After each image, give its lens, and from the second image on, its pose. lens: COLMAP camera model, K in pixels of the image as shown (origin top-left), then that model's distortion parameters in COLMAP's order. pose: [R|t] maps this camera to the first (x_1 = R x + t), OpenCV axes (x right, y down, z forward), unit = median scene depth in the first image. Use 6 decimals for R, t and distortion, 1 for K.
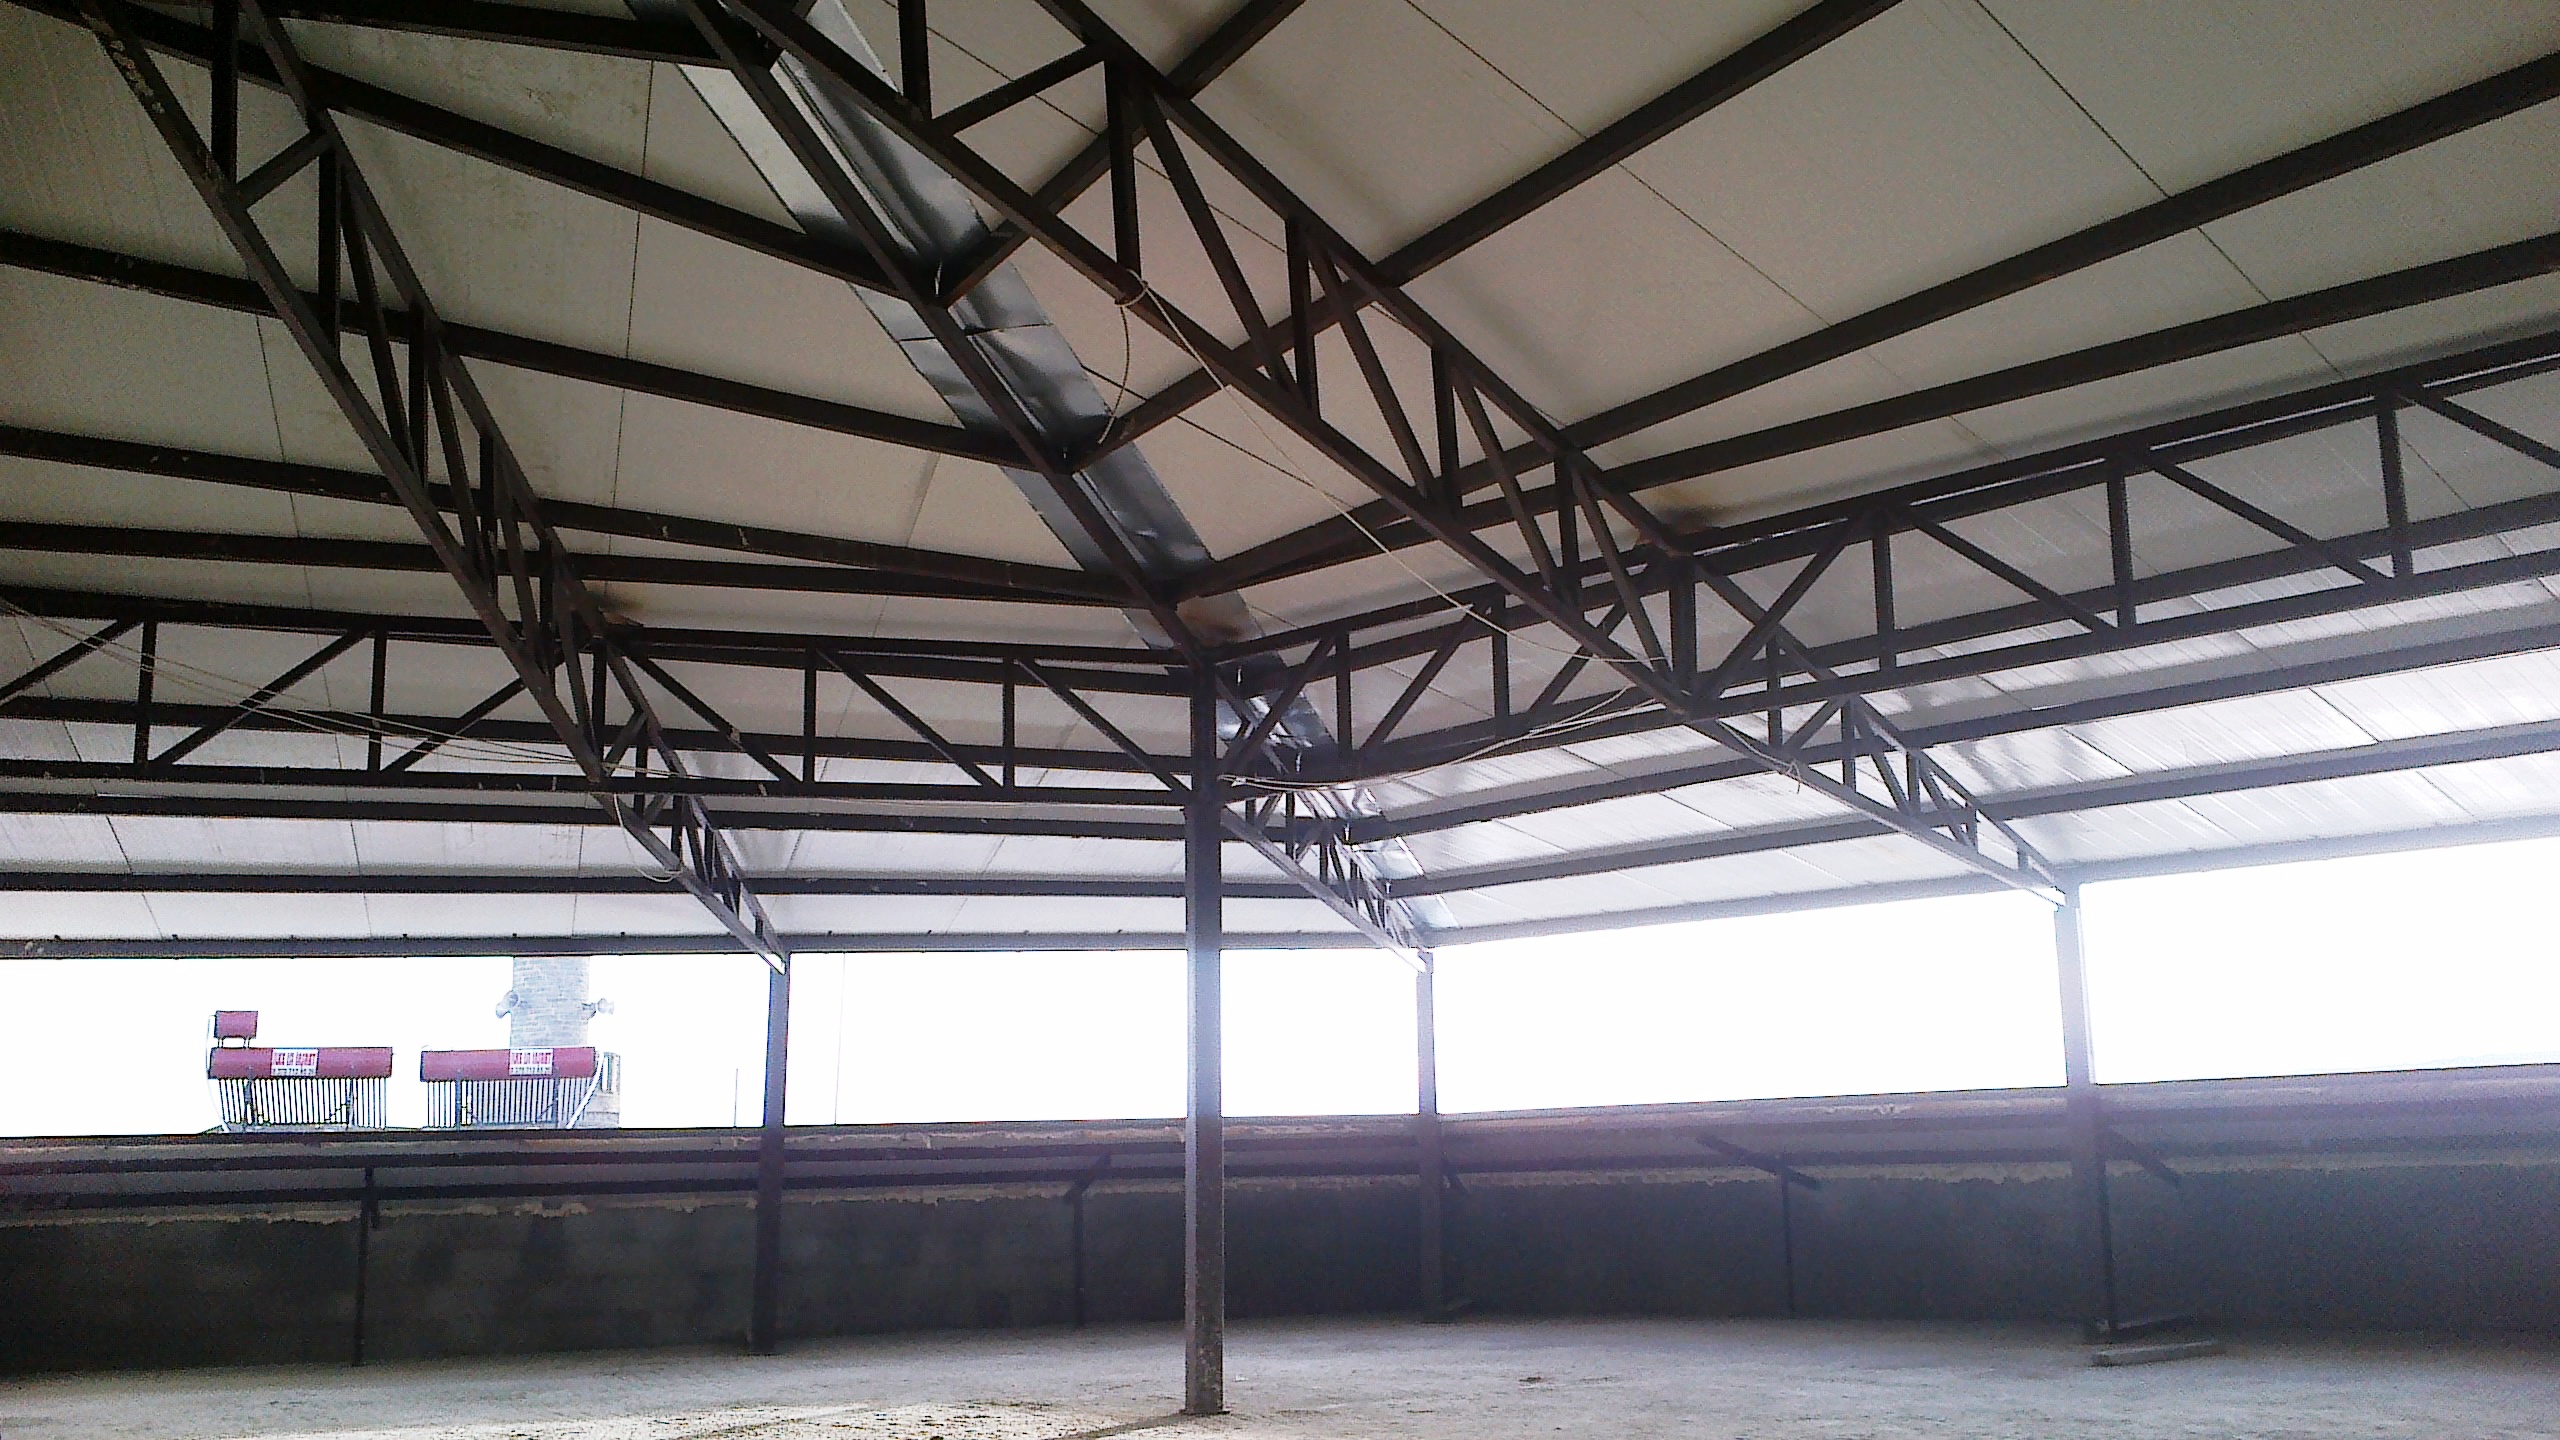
lens RADIAL K [[2232.4, 0, 1349.7], [0, 2232.4, 730.1], [0, 0, 1]] dist [0.037061, -0.136327]
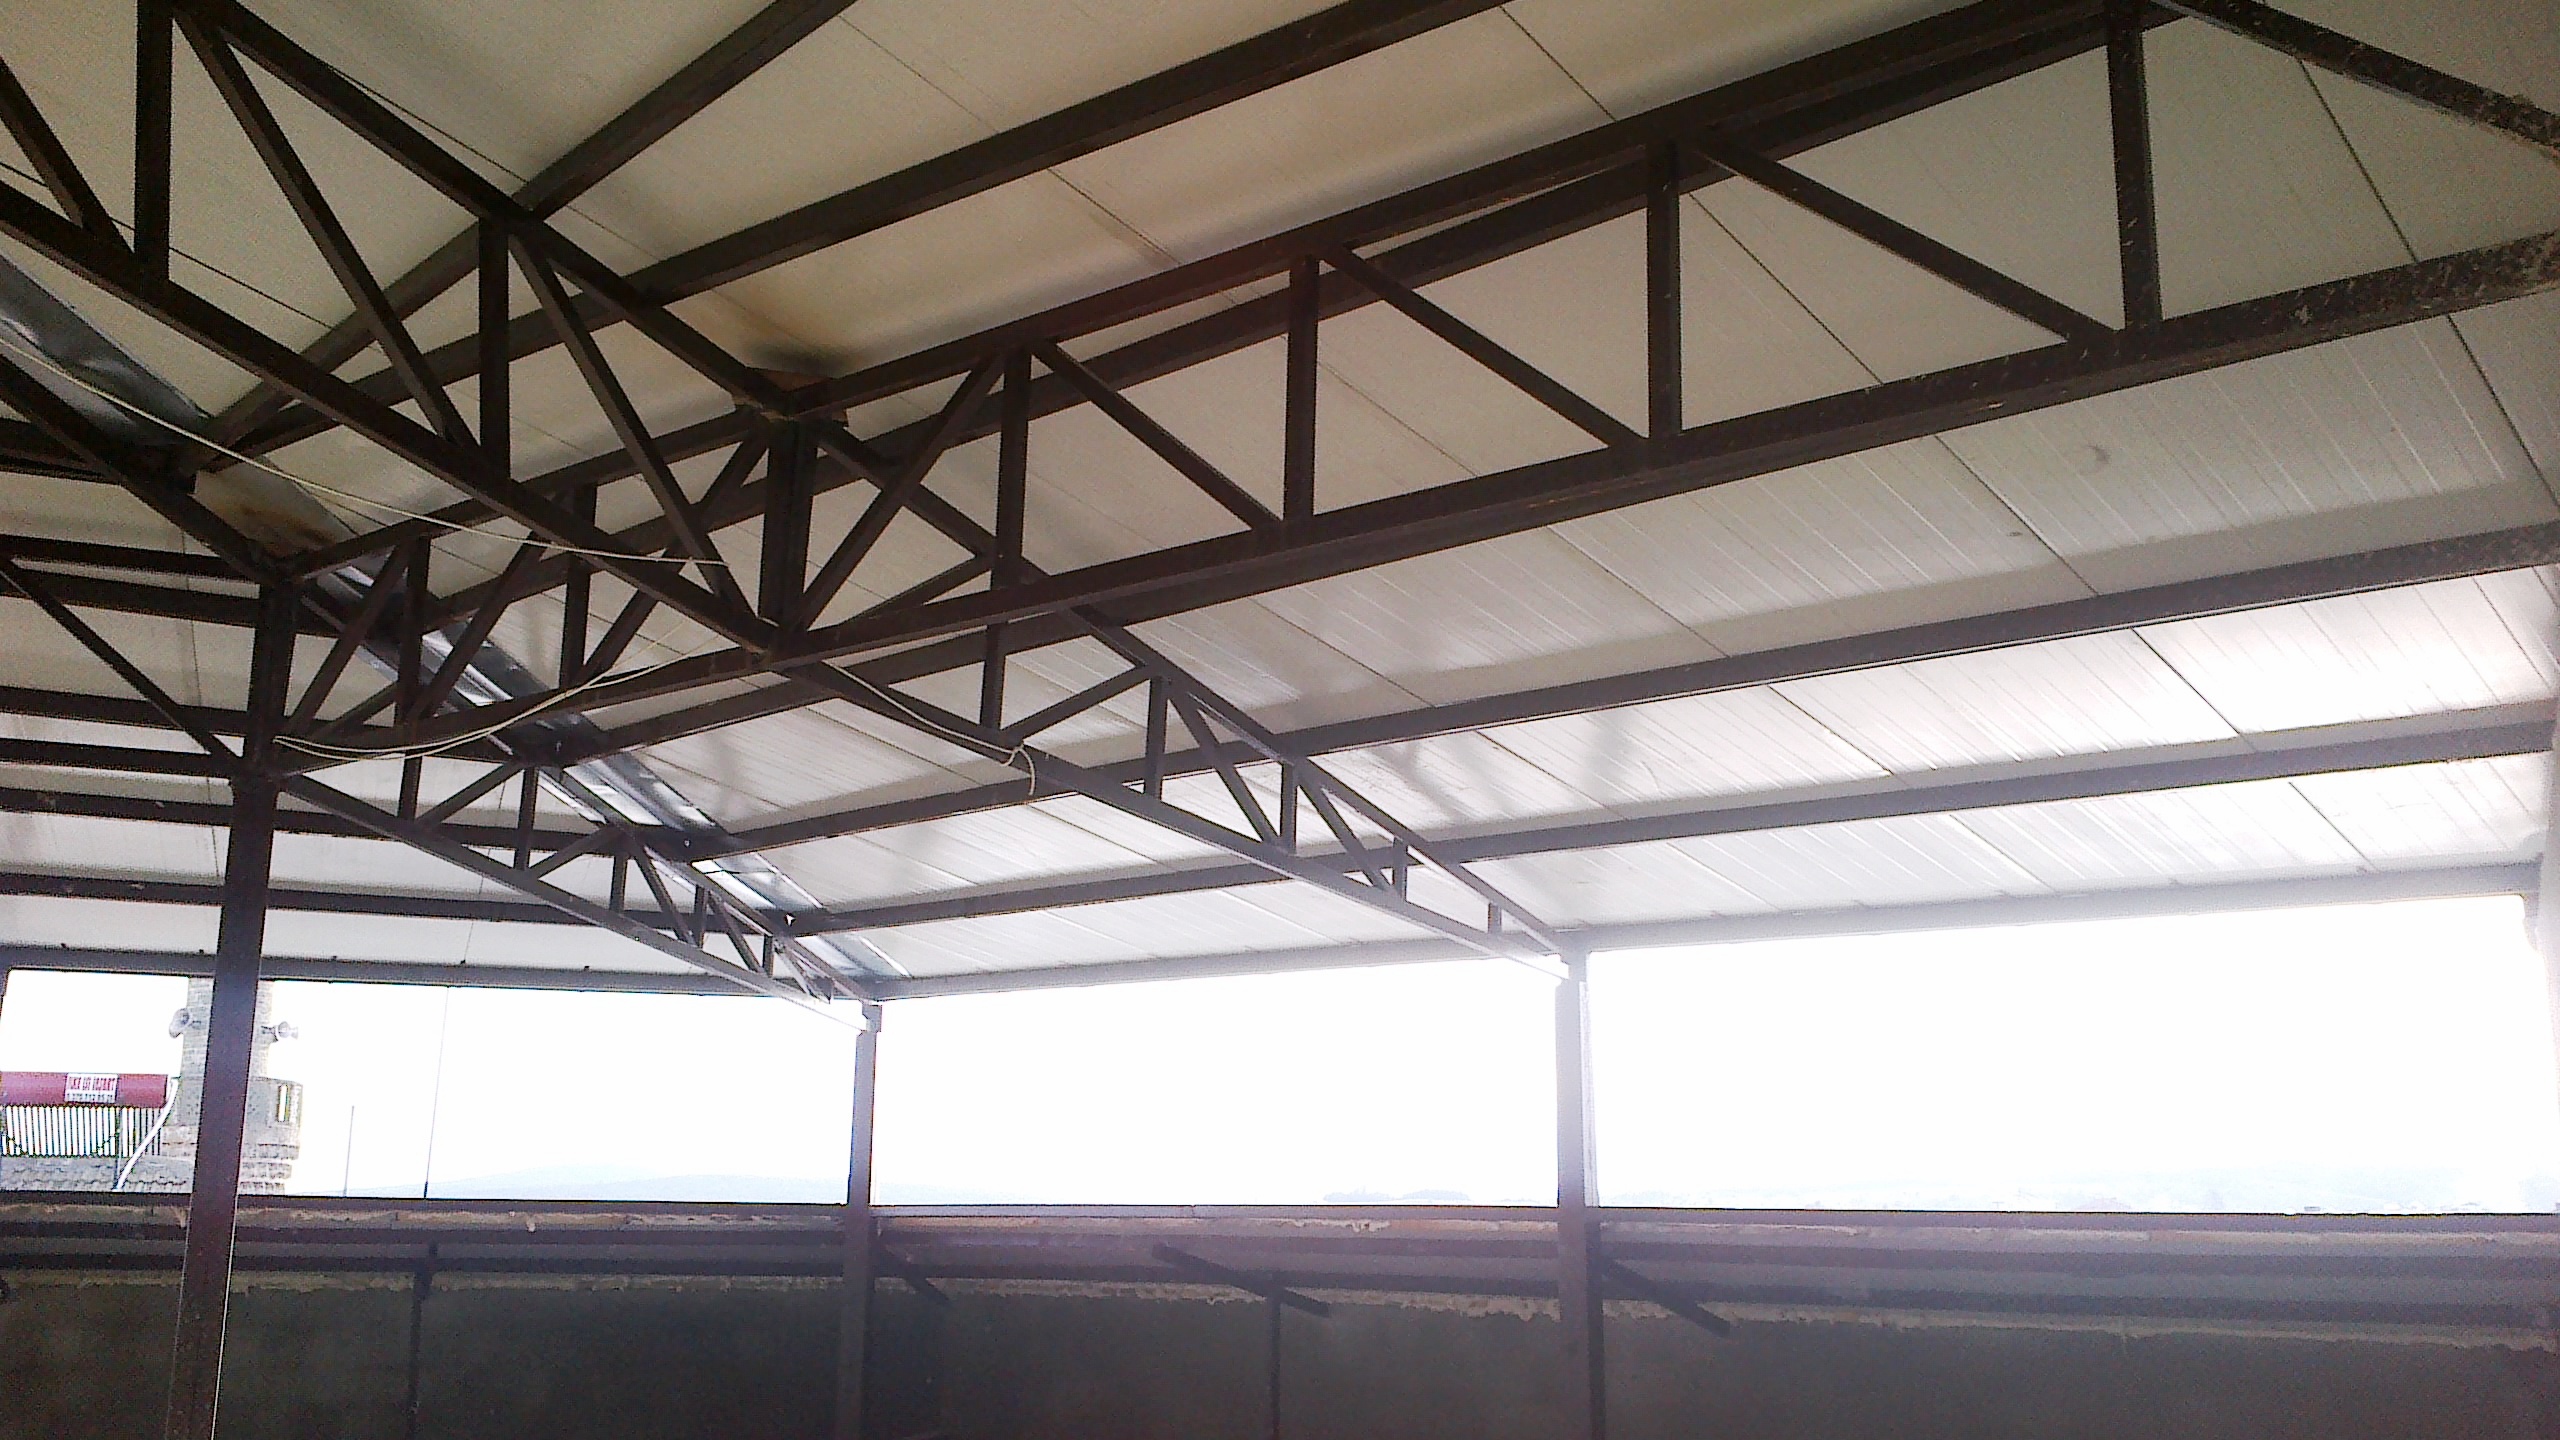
lens RADIAL K [[2232.4, 0, 1349.7], [0, 2232.4, 730.1], [0, 0, 1]] dist [0.037061, -0.136327]
pose [[0.996822, 0.050700, 0.061438, 0.197840], [-0.049036, 0.998396, -0.028287, 0.017799], [-0.062773, 0.025185, 0.997710, 0.226349]]
